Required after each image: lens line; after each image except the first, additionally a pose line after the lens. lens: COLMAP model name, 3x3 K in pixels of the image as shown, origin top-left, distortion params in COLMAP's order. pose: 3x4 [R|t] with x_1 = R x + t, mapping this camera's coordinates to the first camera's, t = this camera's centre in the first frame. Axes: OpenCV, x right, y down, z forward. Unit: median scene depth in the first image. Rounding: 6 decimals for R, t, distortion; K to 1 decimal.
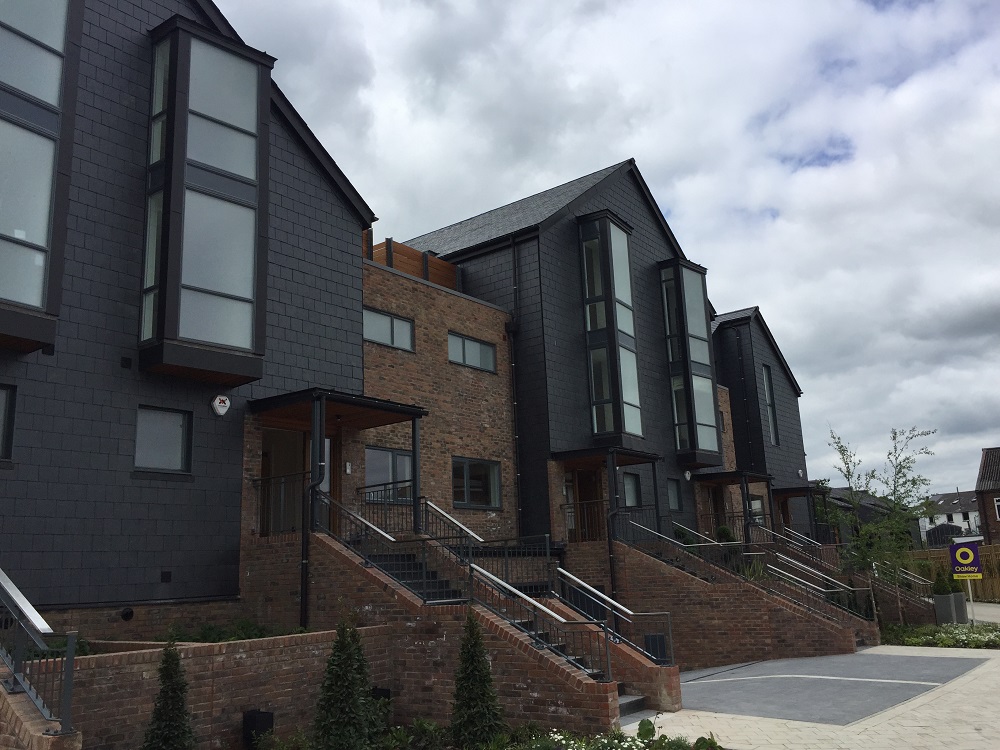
lens RADIAL K [[851.4, 0, 500.0], [0, 851.4, 375.0], [0, 0, 1]] dist [0.004096, -0.003112]
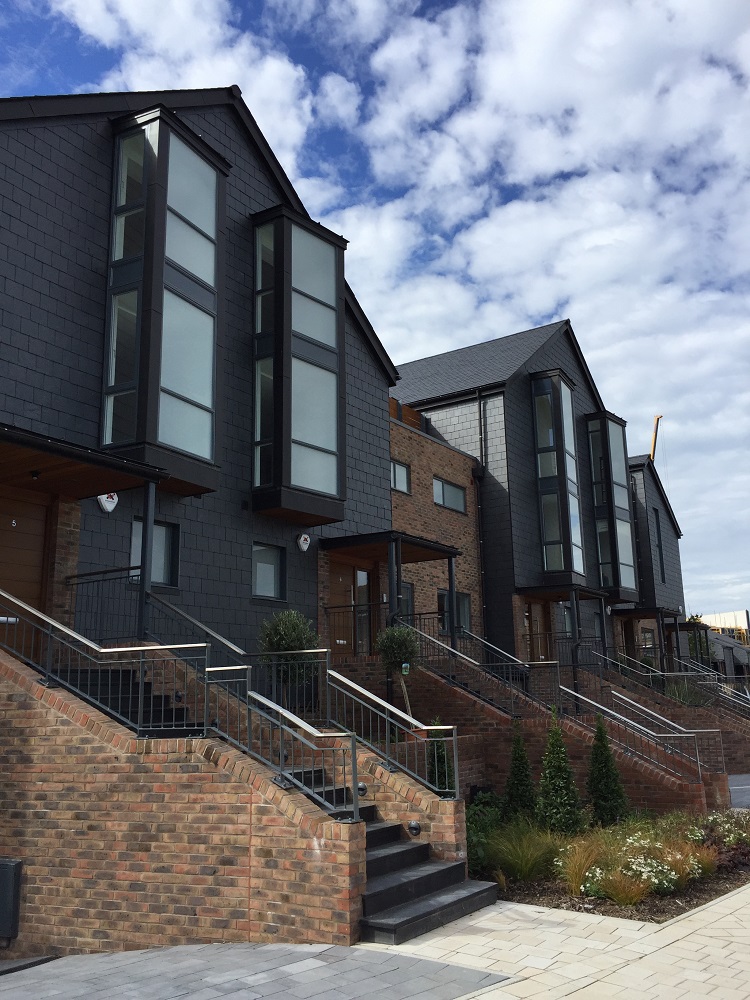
lens RADIAL K [[851.4, 0, 375.0], [0, 851.4, 500.0], [0, 0, 1]] dist [0.004096, -0.003112]
pose [[0.997766, 0.036691, 0.055829, -0.187344], [-0.036696, 0.999326, -0.000930, -0.015338], [-0.055826, -0.001120, 0.998440, -0.100013]]
